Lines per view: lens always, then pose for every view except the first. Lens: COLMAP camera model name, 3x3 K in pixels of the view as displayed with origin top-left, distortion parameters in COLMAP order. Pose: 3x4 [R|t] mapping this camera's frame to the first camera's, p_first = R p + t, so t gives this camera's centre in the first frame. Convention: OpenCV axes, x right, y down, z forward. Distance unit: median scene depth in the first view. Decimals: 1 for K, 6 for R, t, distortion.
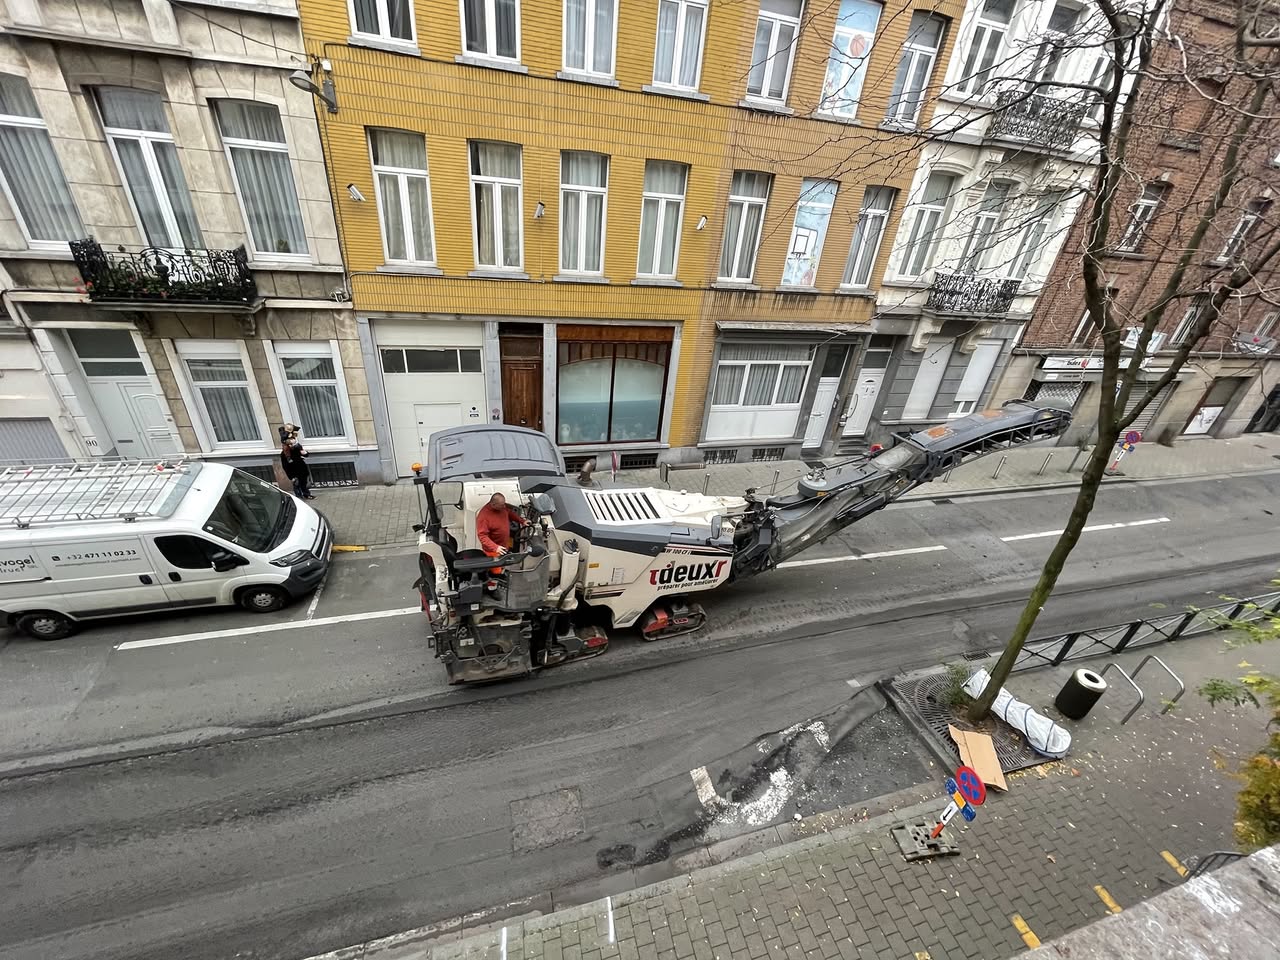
lens RADIAL K [[516.1, 0, 634.6], [0, 516.1, 475.6], [0, 0, 1]] dist [-0.002458, 0.000138]
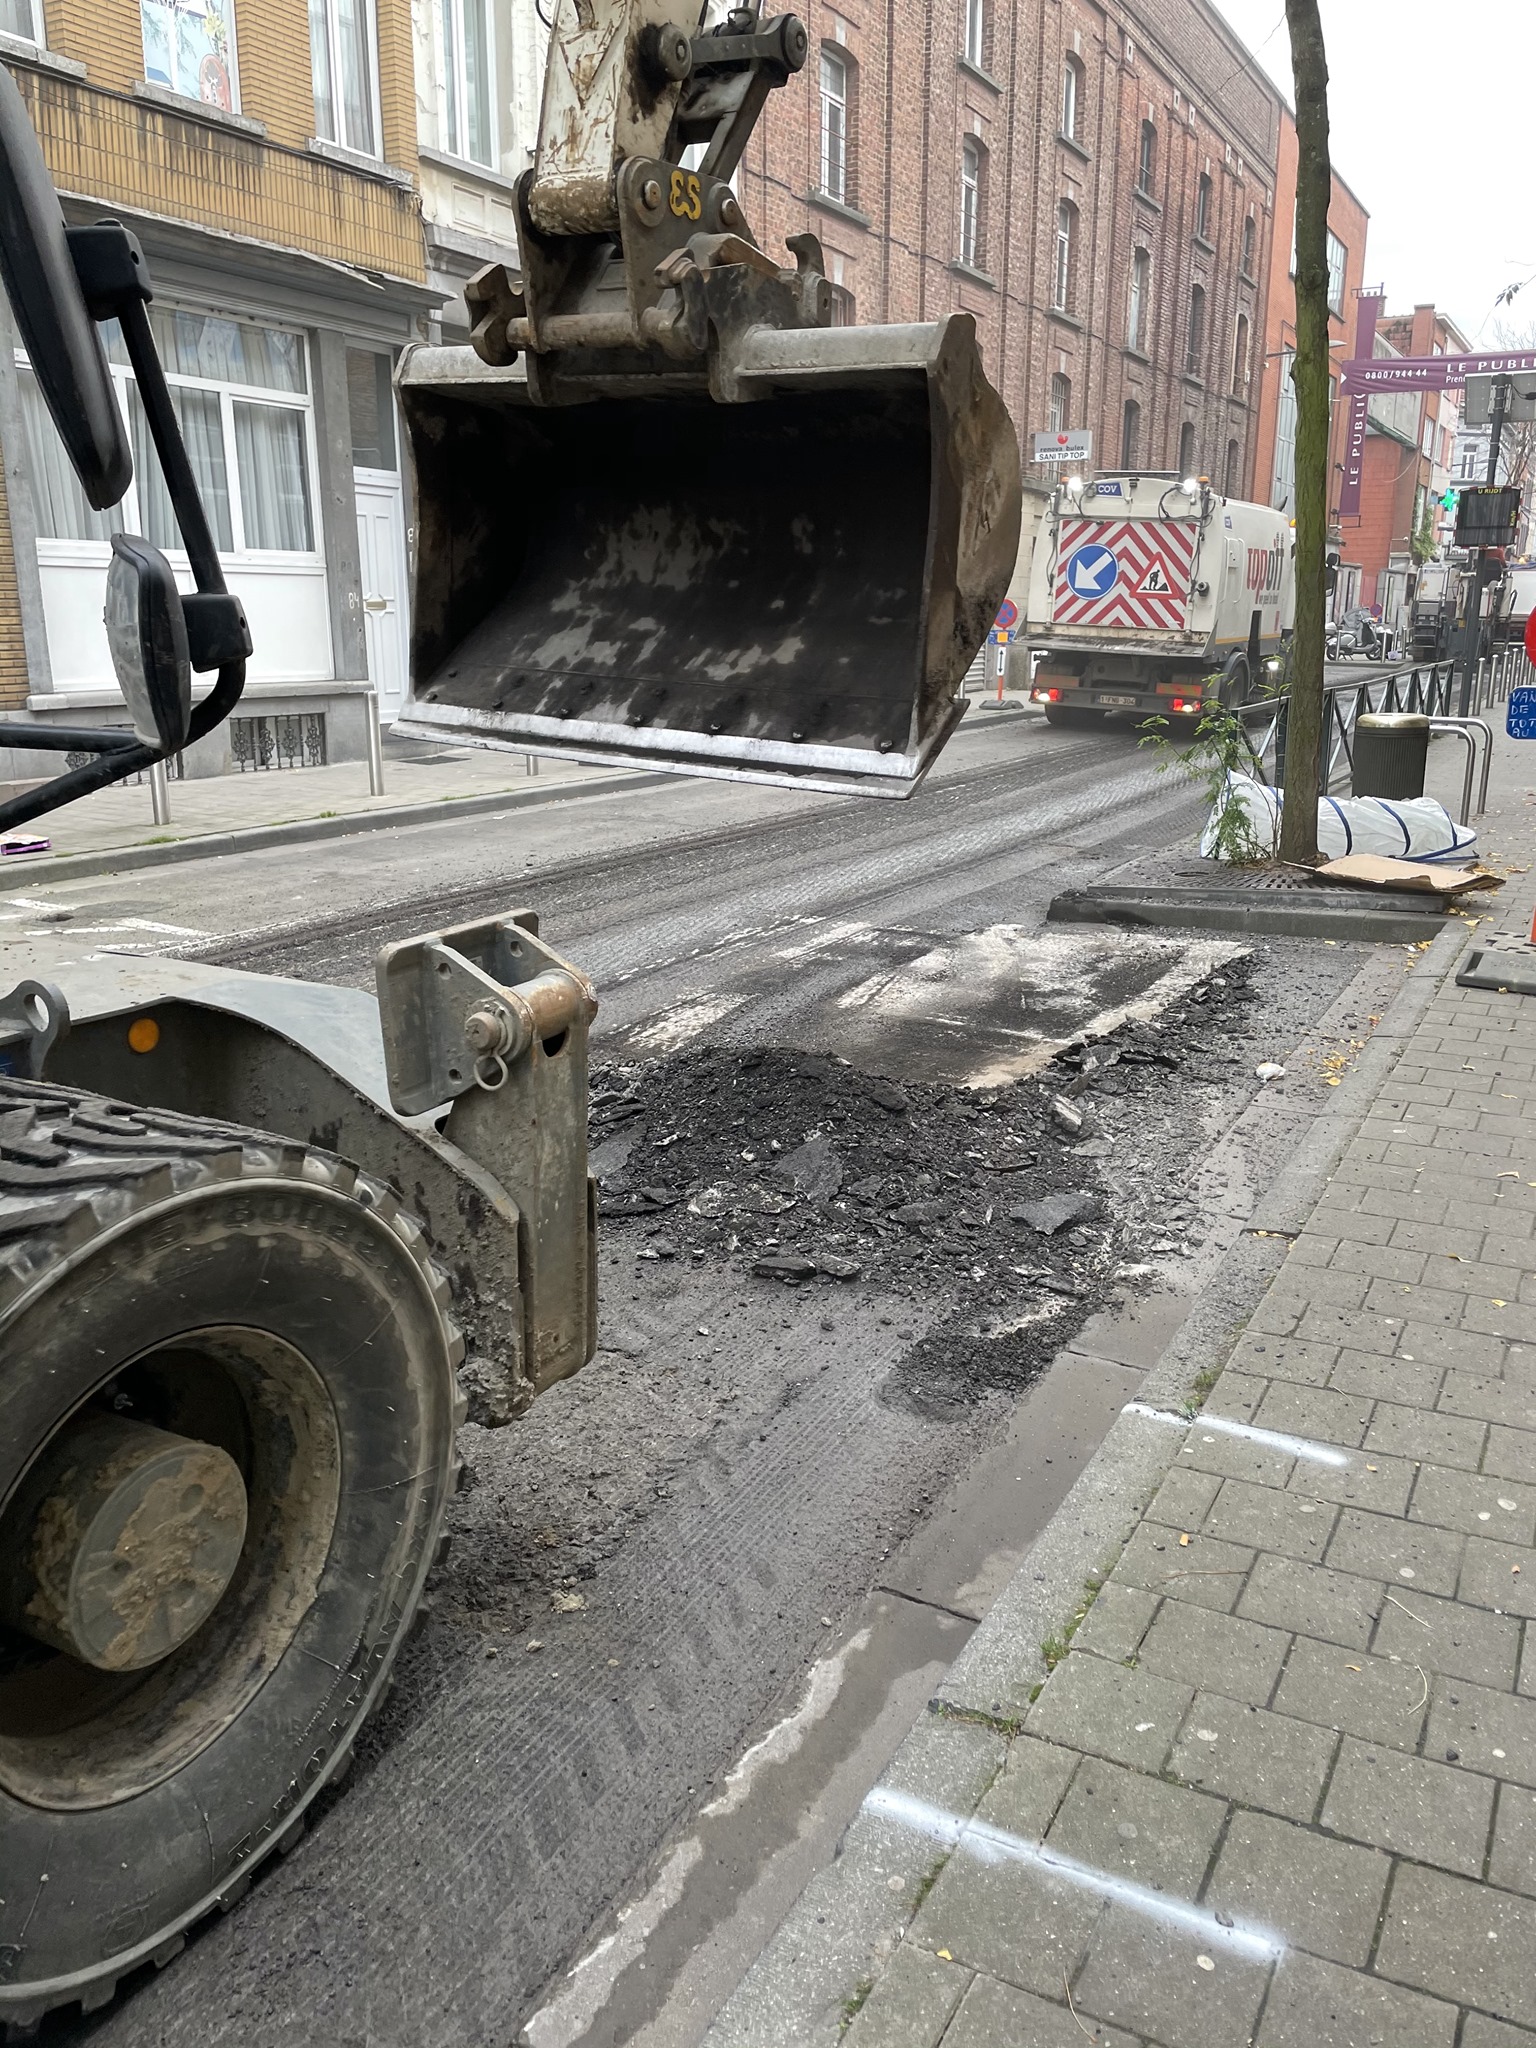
lens RADIAL K [[1536.5, 0, 766.0], [0, 1536.5, 1021.5], [0, 0, 1]] dist [0.081650, -0.111875]
pose [[0.697675, -0.265218, 0.665514, -0.226269], [0.407947, 0.910708, -0.064729, 0.359696], [-0.588922, 0.316655, 0.743573, 0.341404]]
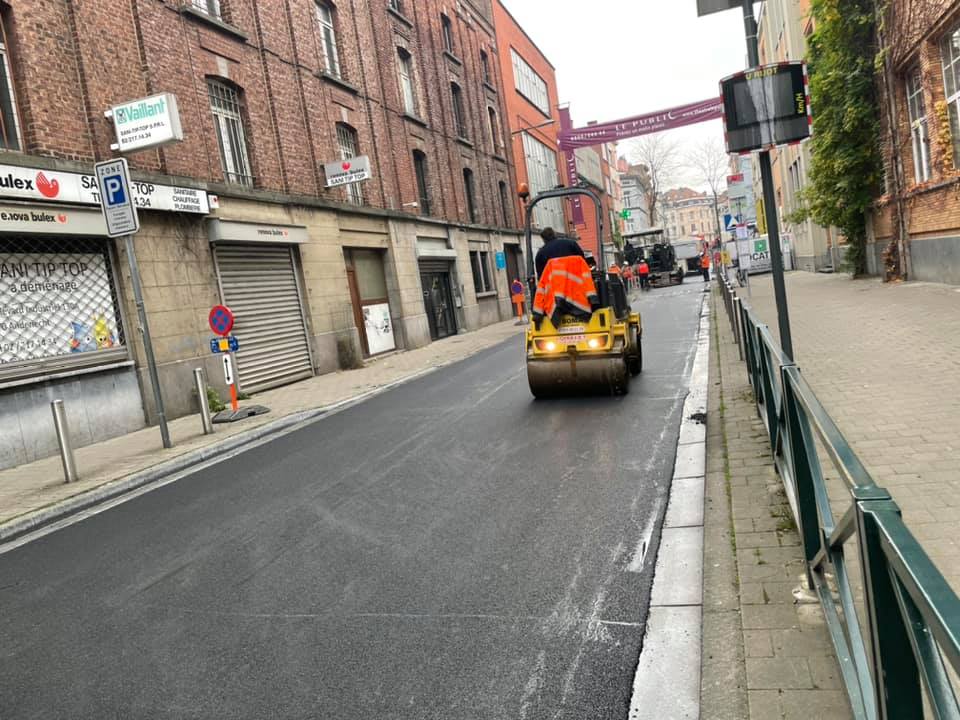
lens RADIAL K [[720.2, 0, 485.6], [0, 720.2, 359.3], [0, 0, 1]] dist [0.081650, -0.111875]
pose [[0.517070, -0.241111, 0.821282, 0.843726], [0.581800, 0.802775, -0.130617, 0.194271], [-0.627811, 0.545360, 0.555370, 0.842204]]
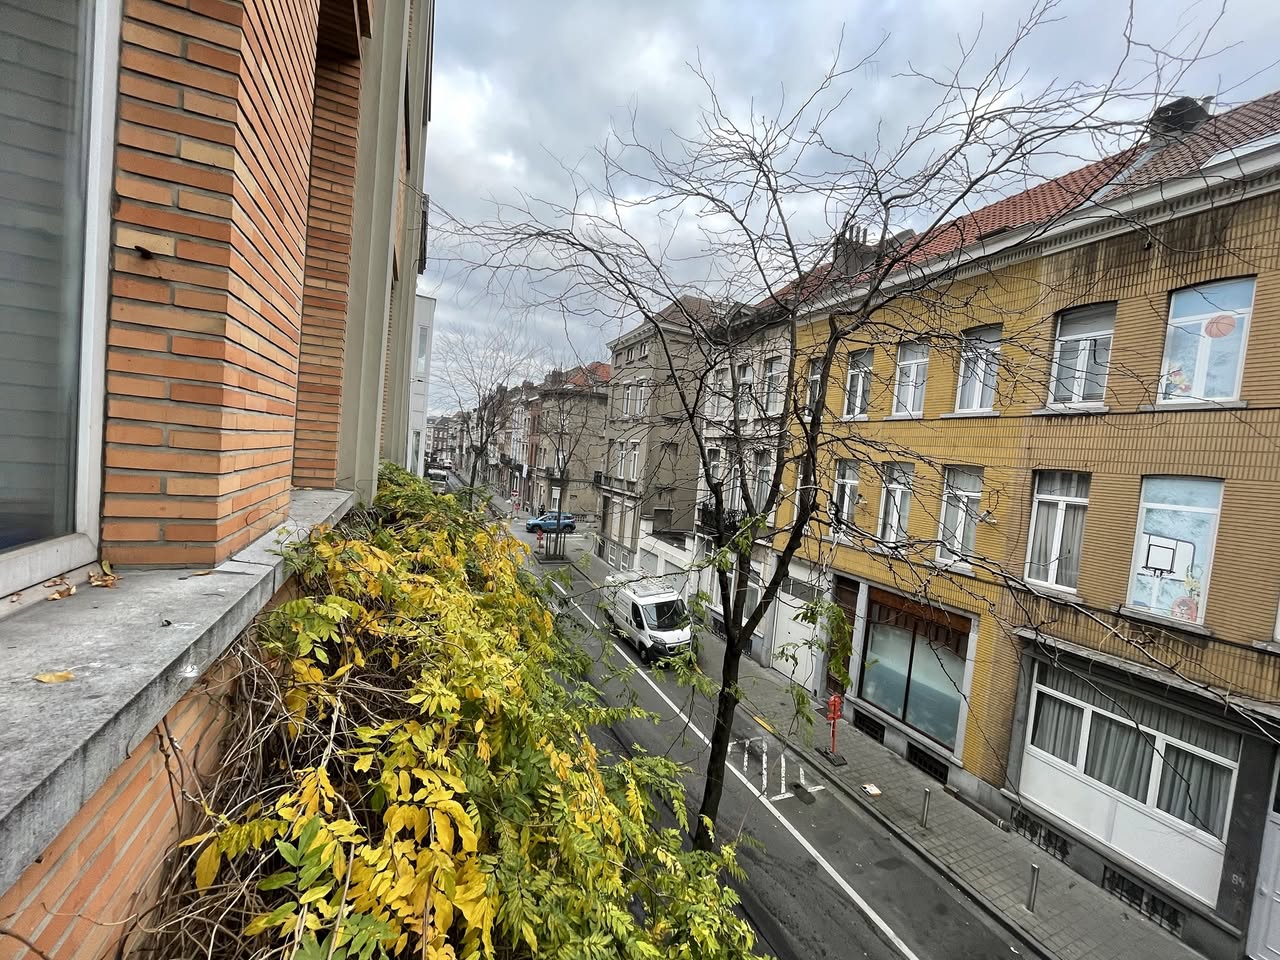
lens RADIAL K [[516.1, 0, 630.4], [0, 516.1, 487.1], [0, 0, 1]] dist [-0.002458, 0.000138]
pose [[0.126963, -0.017904, -0.991746, 1.017066], [-0.556570, 0.826320, -0.086169, -0.073800], [0.821042, 0.562916, 0.094947, 0.317308]]
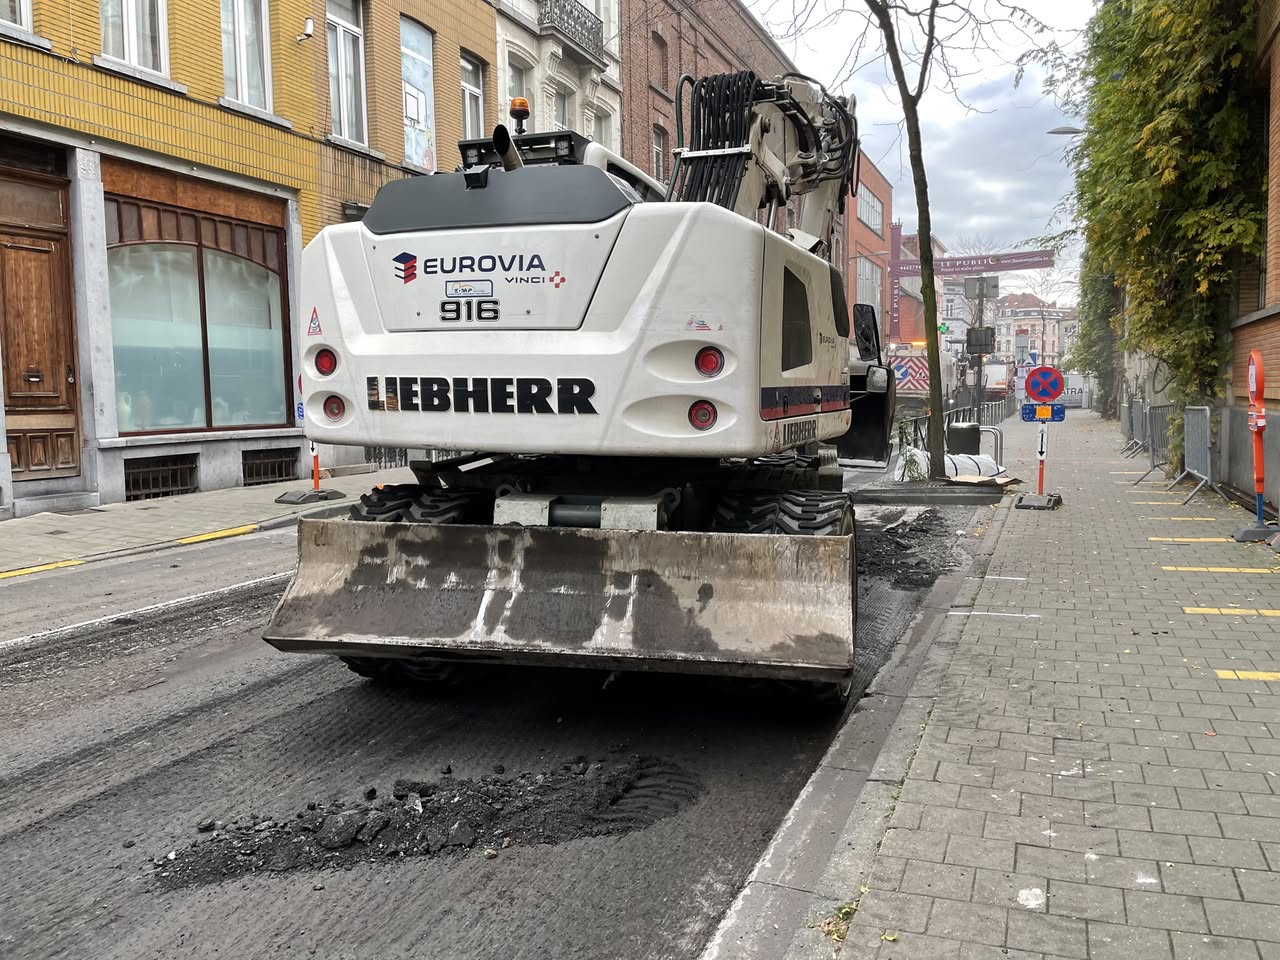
lens RADIAL K [[960.3, 0, 651.9], [0, 960.3, 475.1], [0, 0, 1]] dist [0.081650, -0.111875]
pose [[0.612752, -0.161504, 0.773596, -0.622088], [0.448891, 0.876776, -0.172515, 0.386628], [-0.650409, 0.452969, 0.609744, 0.243312]]
